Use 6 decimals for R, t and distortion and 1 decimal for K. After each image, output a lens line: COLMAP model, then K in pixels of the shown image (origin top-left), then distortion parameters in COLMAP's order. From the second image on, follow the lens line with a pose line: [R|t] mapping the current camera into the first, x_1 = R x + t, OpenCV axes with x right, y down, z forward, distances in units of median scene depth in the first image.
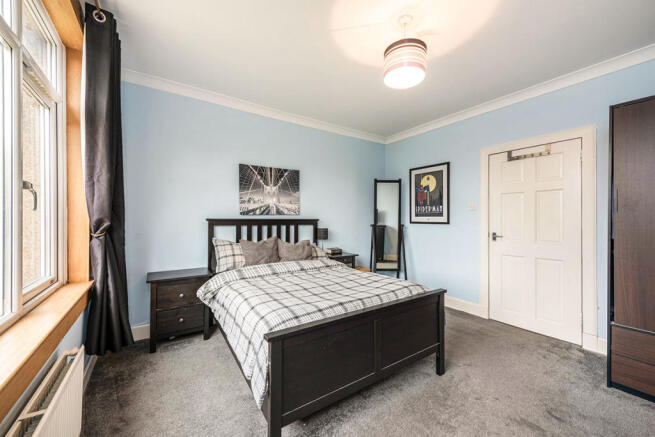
lens RADIAL K [[261.0, 0, 328.2], [0, 261.0, 219.4], [0, 0, 1]] dist [-0.002003, -0.000068]
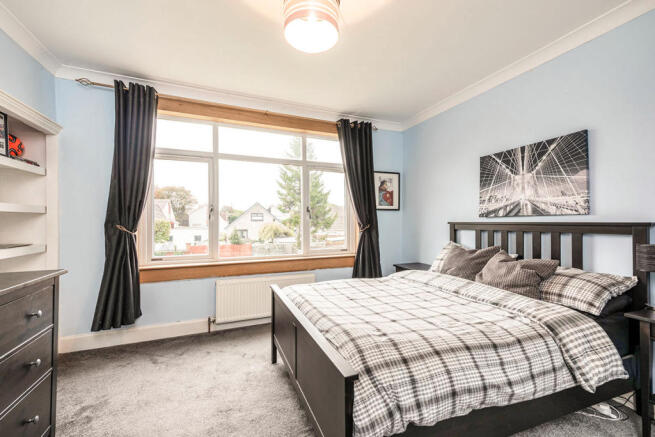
lens RADIAL K [[261.0, 0, 327.0], [0, 261.0, 218.5], [0, 0, 1]] dist [-0.002003, -0.000068]
pose [[-0.224548, -0.021536, -0.974225, 0.554067], [-0.013674, 0.999727, -0.018948, 0.007753], [0.974367, 0.009067, -0.224781, 0.668799]]
